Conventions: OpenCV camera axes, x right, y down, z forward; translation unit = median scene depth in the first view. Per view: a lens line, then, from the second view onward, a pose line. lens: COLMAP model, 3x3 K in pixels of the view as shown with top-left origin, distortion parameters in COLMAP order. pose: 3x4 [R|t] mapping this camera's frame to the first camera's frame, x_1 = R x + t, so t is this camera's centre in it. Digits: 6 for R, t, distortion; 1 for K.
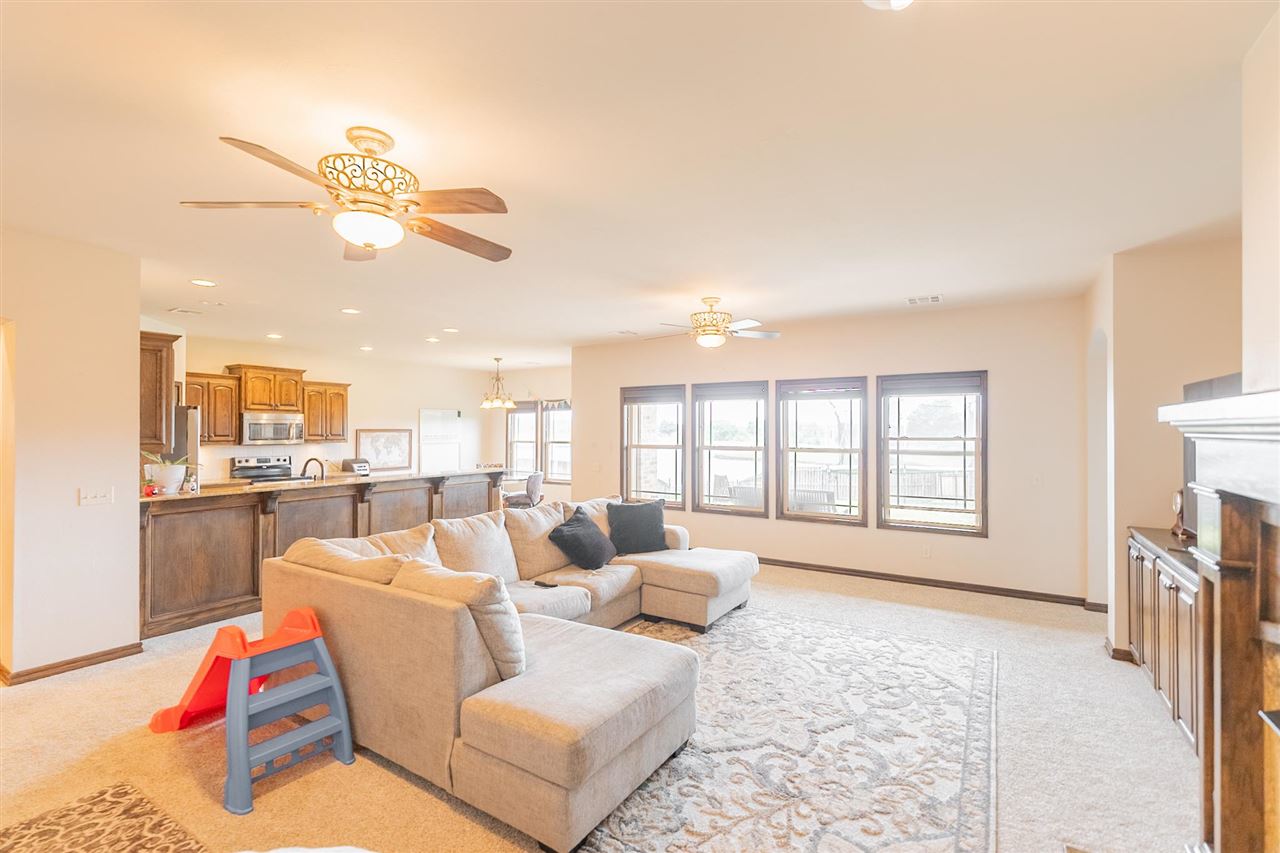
lens RADIAL K [[558.8, 0, 635.7], [0, 558.8, 436.2], [0, 0, 1]] dist [-0.001239, -0.000159]
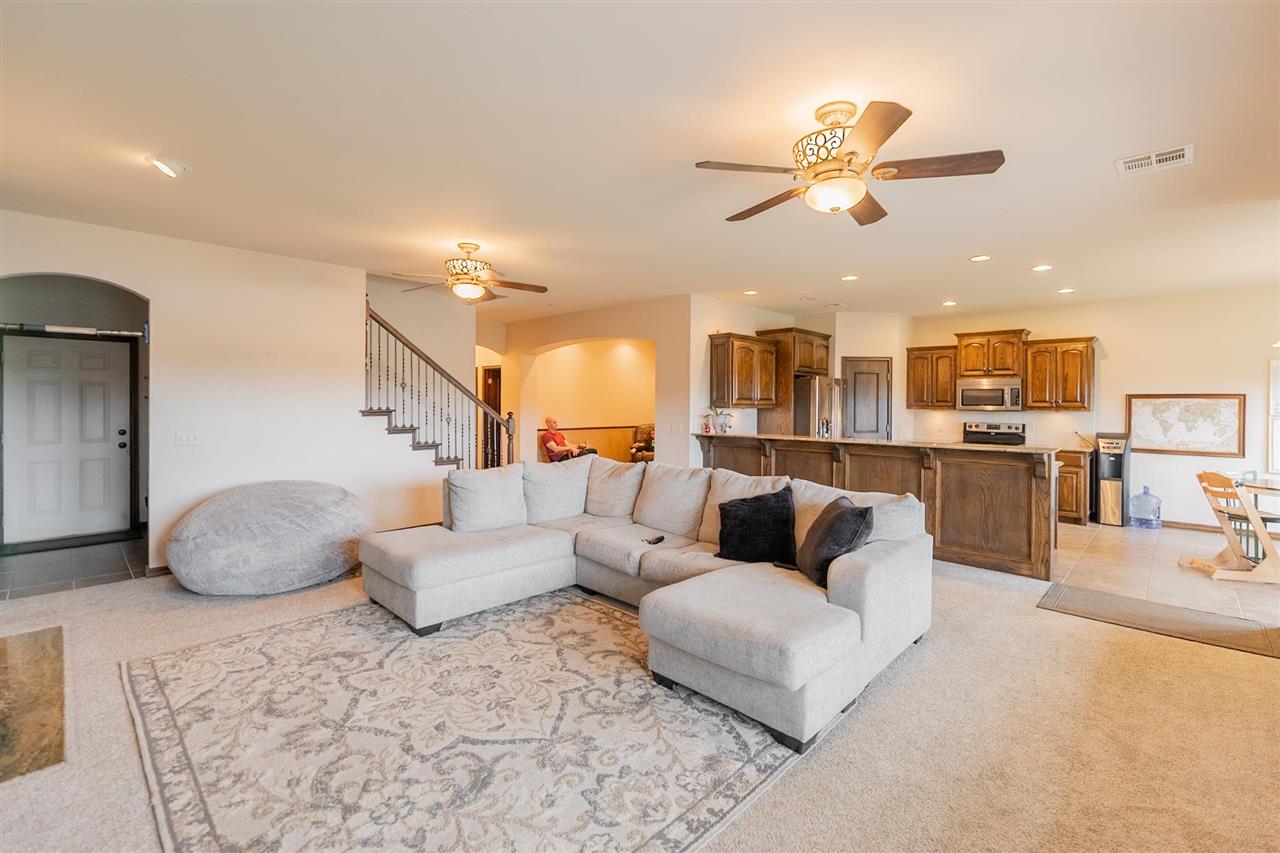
lens RADIAL K [[558.8, 0, 662.2], [0, 558.8, 407.9], [0, 0, 1]] dist [-0.001239, -0.000159]
pose [[-0.175191, 0.009213, -0.984491, 0.428469], [-0.014875, 0.999817, 0.012004, 0.007141], [0.984422, 0.016747, -0.175022, 0.611727]]
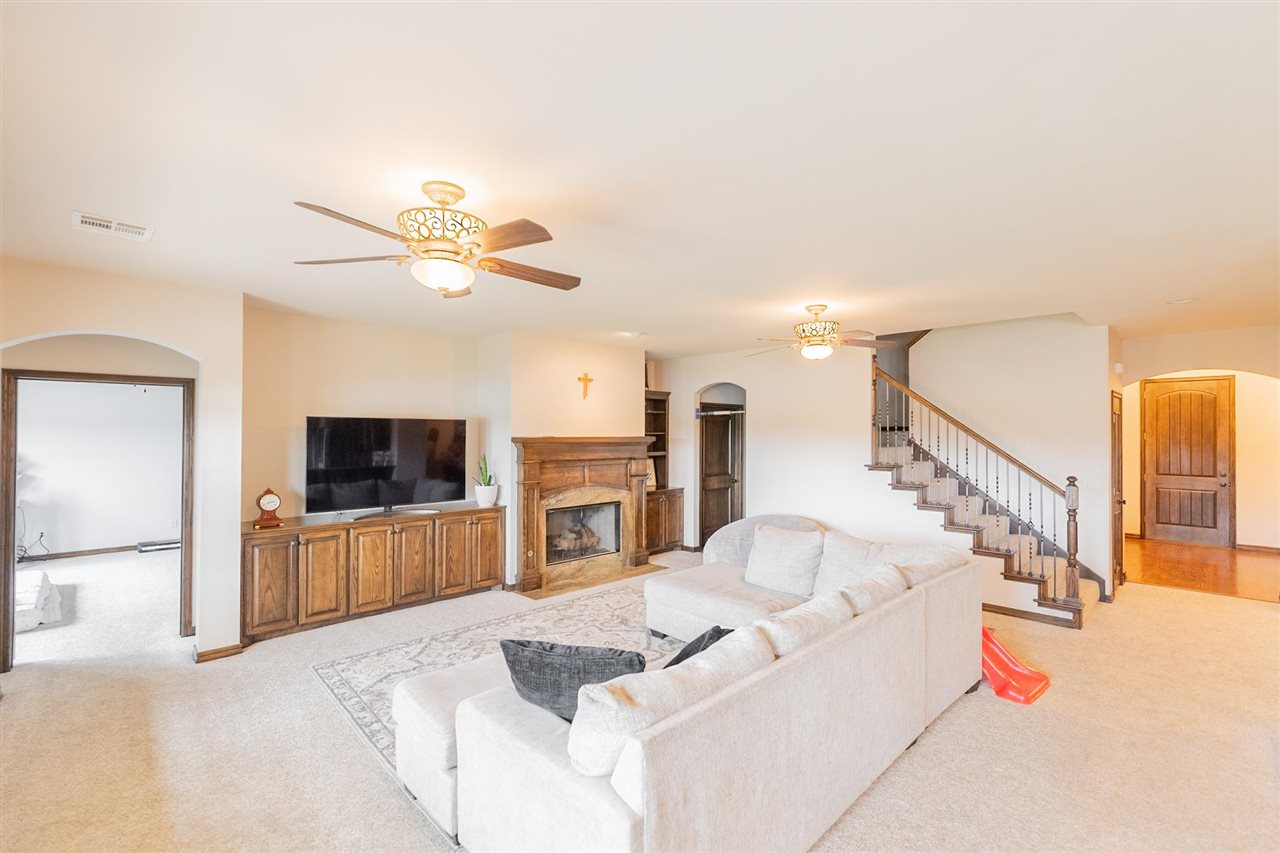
lens RADIAL K [[558.8, 0, 643.6], [0, 558.8, 438.3], [0, 0, 1]] dist [-0.001239, -0.000159]
pose [[-0.974941, -0.003981, 0.222429, -0.090339], [0.000305, 0.999815, 0.019232, -0.026516], [-0.222464, 0.018818, -0.974759, 0.930783]]
